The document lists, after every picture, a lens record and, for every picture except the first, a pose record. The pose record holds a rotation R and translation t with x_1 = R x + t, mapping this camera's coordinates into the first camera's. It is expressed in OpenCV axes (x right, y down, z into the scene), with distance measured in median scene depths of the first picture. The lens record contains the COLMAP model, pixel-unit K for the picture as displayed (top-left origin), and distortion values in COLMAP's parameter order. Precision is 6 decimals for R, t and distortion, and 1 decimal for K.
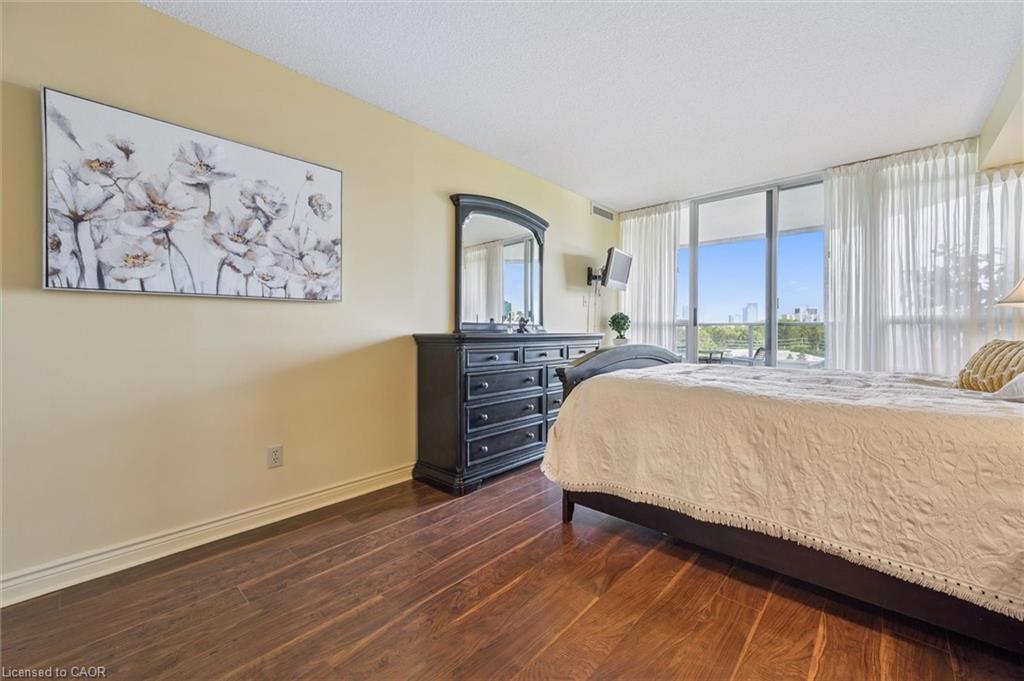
lens RADIAL K [[400.2, 0, 510.0], [0, 400.2, 332.1], [0, 0, 1]] dist [-0.009226, 0.000452]
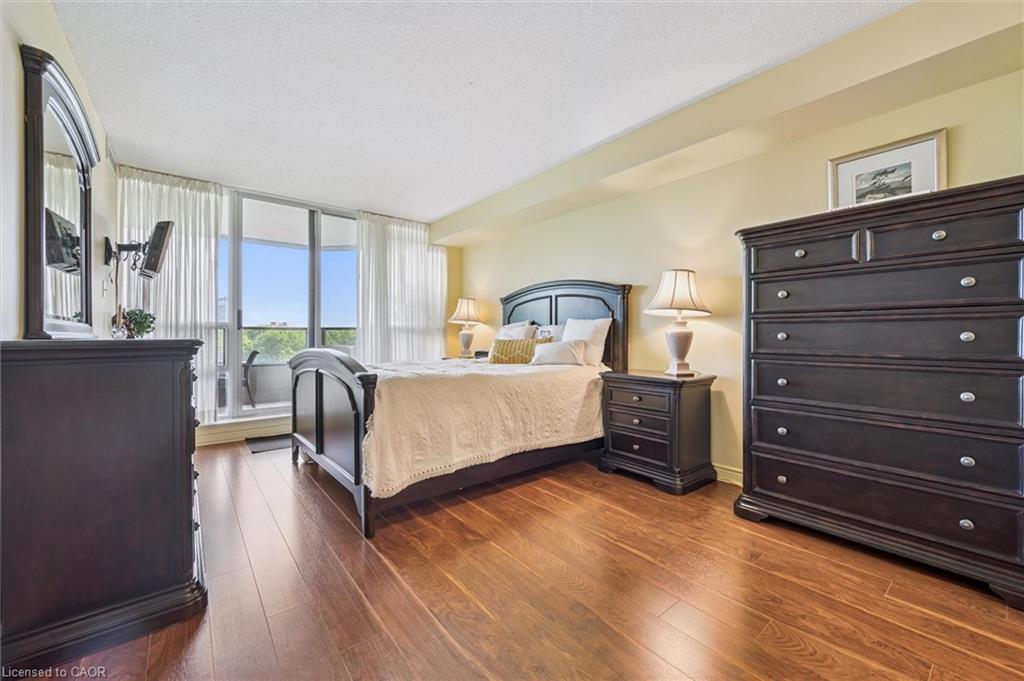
lens RADIAL K [[407.2, 0, 509.5], [0, 407.2, 337.7], [0, 0, 1]] dist [0.002248, -0.000012]
pose [[0.147832, -0.007288, 0.988986, -0.855429], [0.001413, 0.999973, 0.007158, -0.005384], [-0.989011, 0.000339, 0.147839, 0.589786]]
